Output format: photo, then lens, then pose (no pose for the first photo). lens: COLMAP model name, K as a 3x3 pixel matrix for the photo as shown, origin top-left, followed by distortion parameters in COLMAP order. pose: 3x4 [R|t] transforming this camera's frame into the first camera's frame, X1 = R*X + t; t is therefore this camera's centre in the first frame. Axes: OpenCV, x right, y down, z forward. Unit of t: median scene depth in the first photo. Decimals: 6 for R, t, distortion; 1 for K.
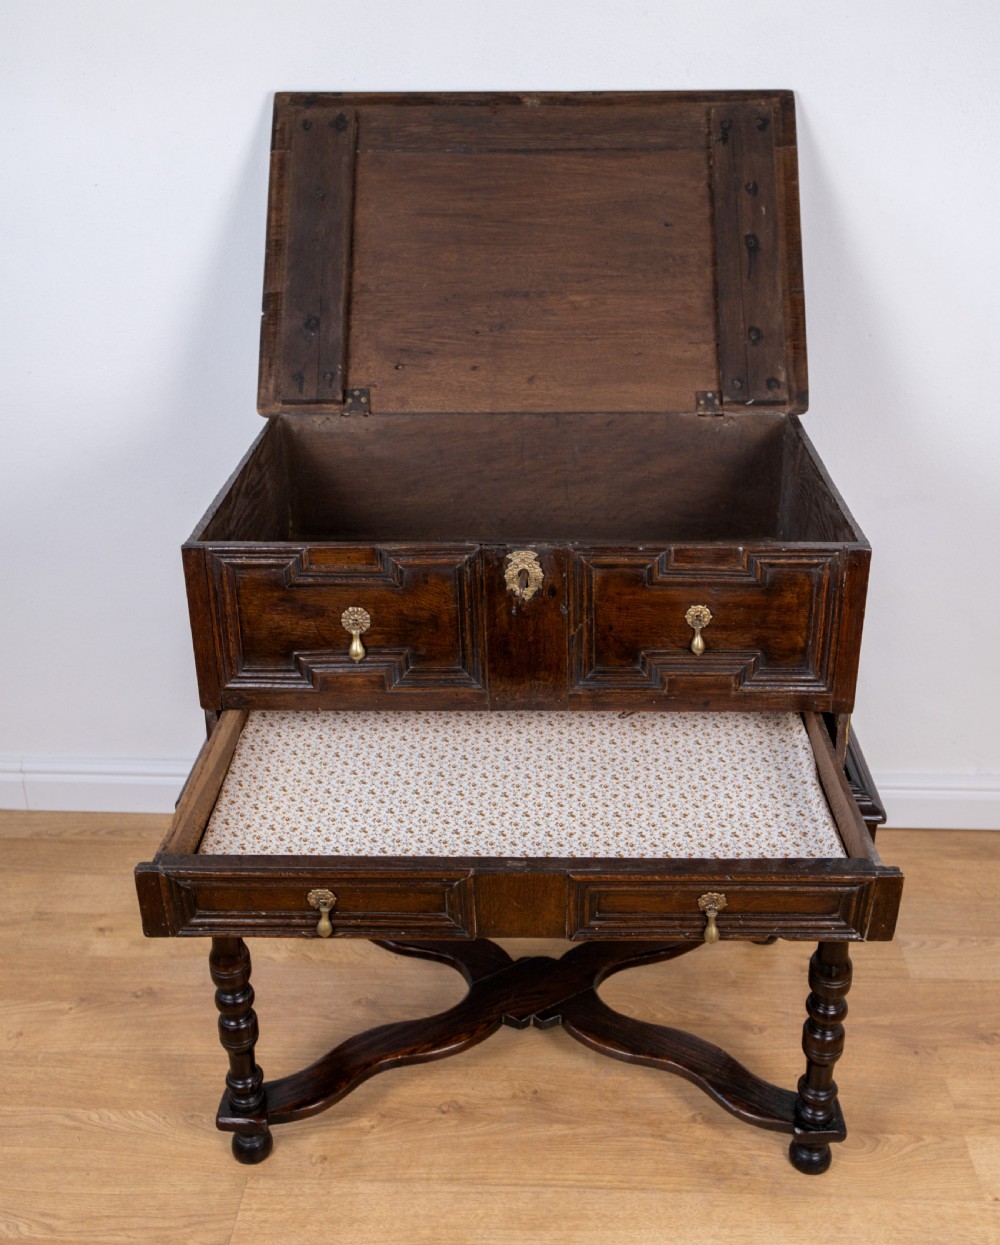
lens RADIAL K [[1338.8, 0, 506.8], [0, 1338.8, 637.8], [0, 0, 1]] dist [-0.000656, -0.009168]
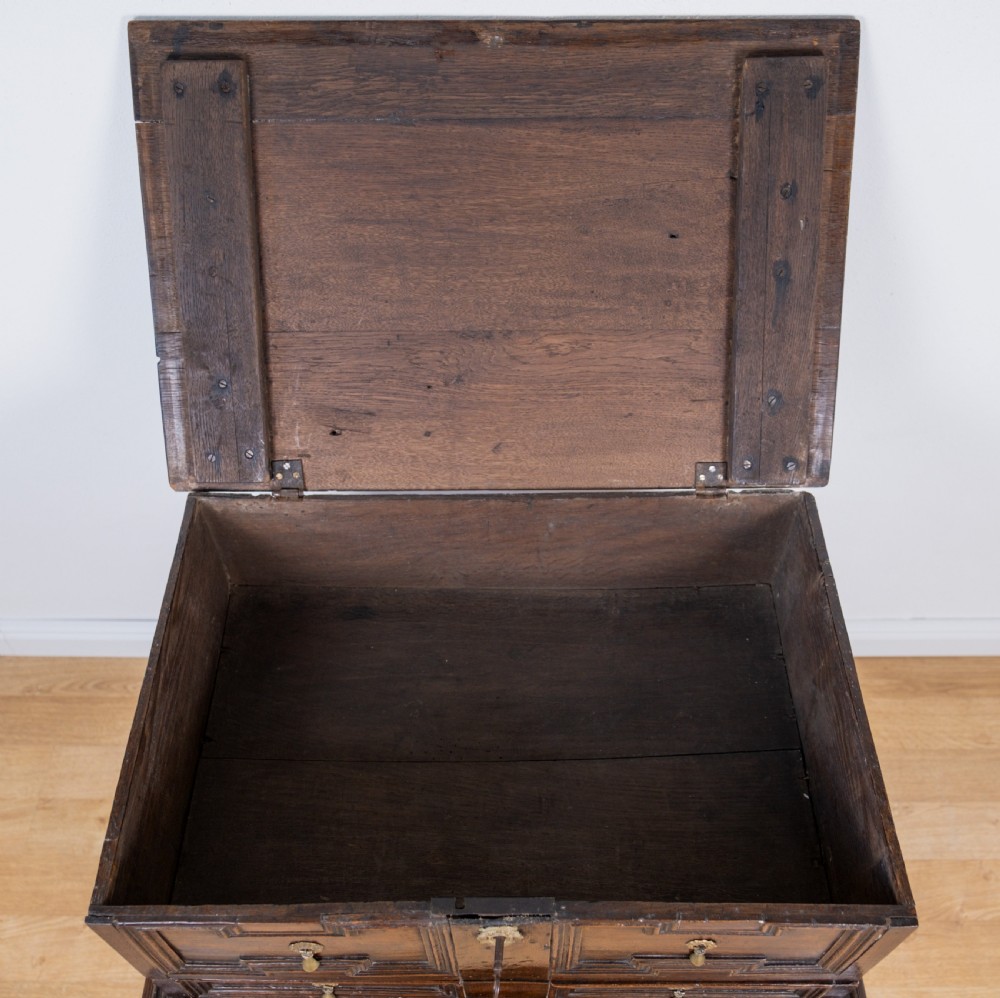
lens RADIAL K [[1025.6, 0, 477.1], [0, 1025.6, 499.0], [0, 0, 1]] dist [-0.000180, -0.002217]
pose [[0.999343, -0.029959, 0.020406, -0.007944], [0.017415, 0.890535, 0.454581, -0.442843], [-0.031791, -0.453927, 0.890471, 0.415134]]
